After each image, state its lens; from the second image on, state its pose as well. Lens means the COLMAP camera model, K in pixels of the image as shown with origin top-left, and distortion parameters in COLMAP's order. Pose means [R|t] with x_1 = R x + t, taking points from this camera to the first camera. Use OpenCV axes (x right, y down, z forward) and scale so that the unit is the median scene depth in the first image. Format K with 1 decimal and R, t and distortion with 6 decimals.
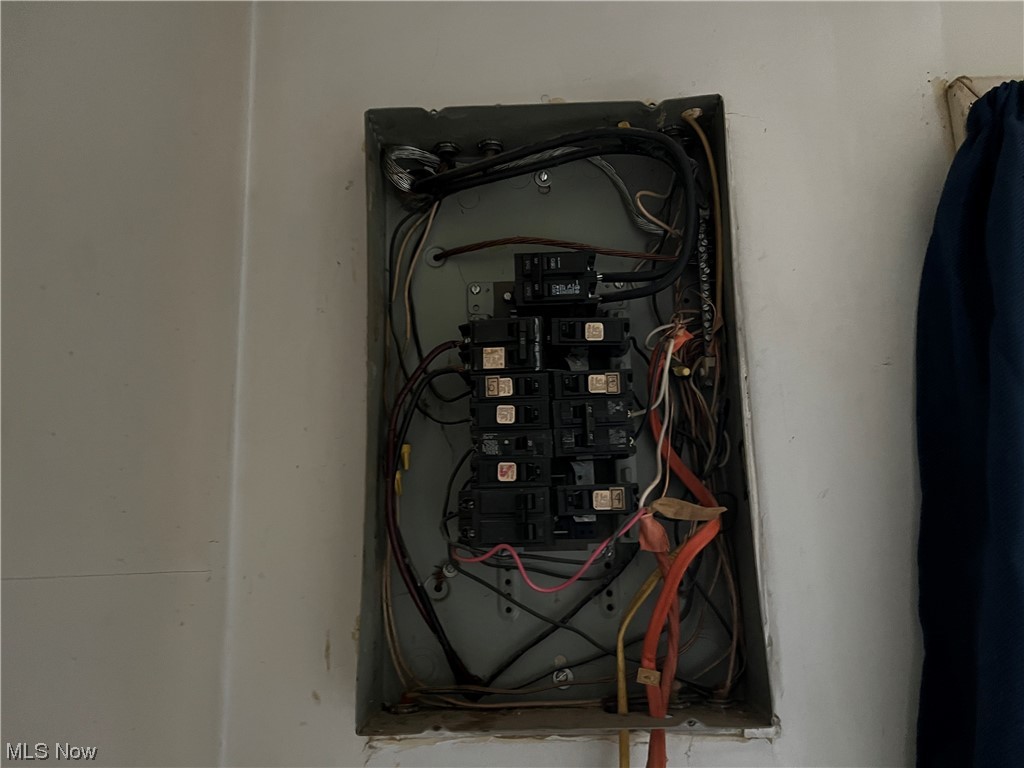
lens RADIAL K [[789.5, 0, 511.4], [0, 789.5, 385.0], [0, 0, 1]] dist [0.045286, -0.009998]
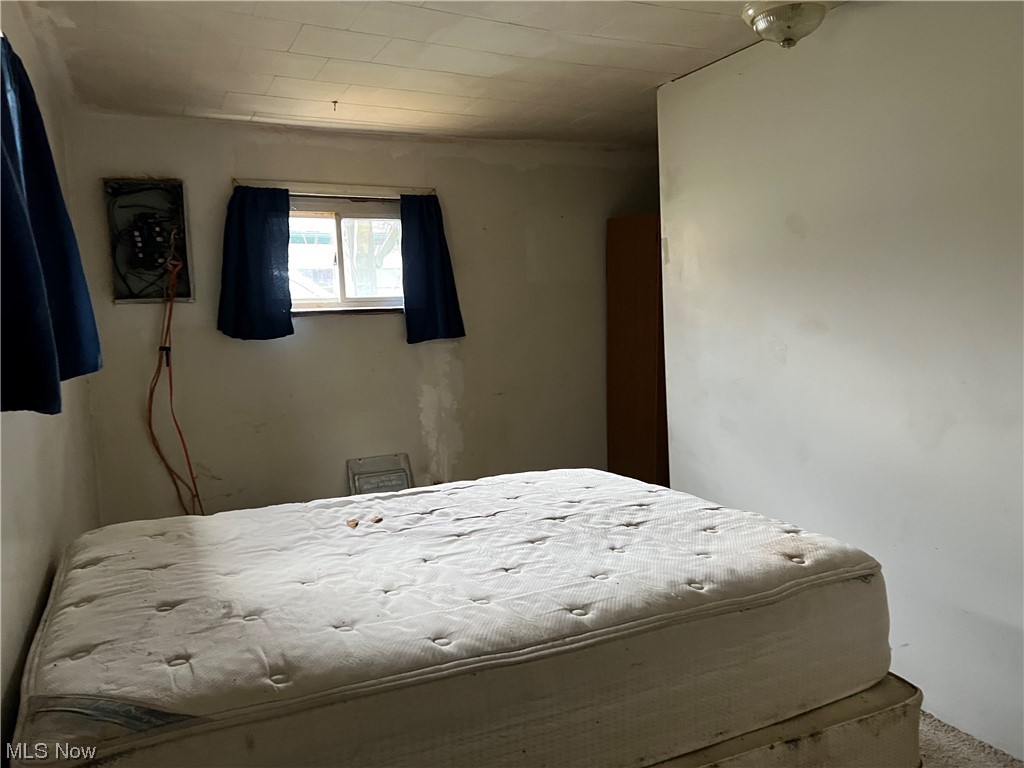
lens RADIAL K [[789.5, 0, 512.1], [0, 789.5, 383.9], [0, 0, 1]] dist [0.045286, -0.009998]
pose [[0.873115, -0.058095, 0.484040, -0.467590], [-0.081109, 0.961726, 0.261732, -0.661636], [-0.480719, -0.267783, 0.834986, -4.899470]]
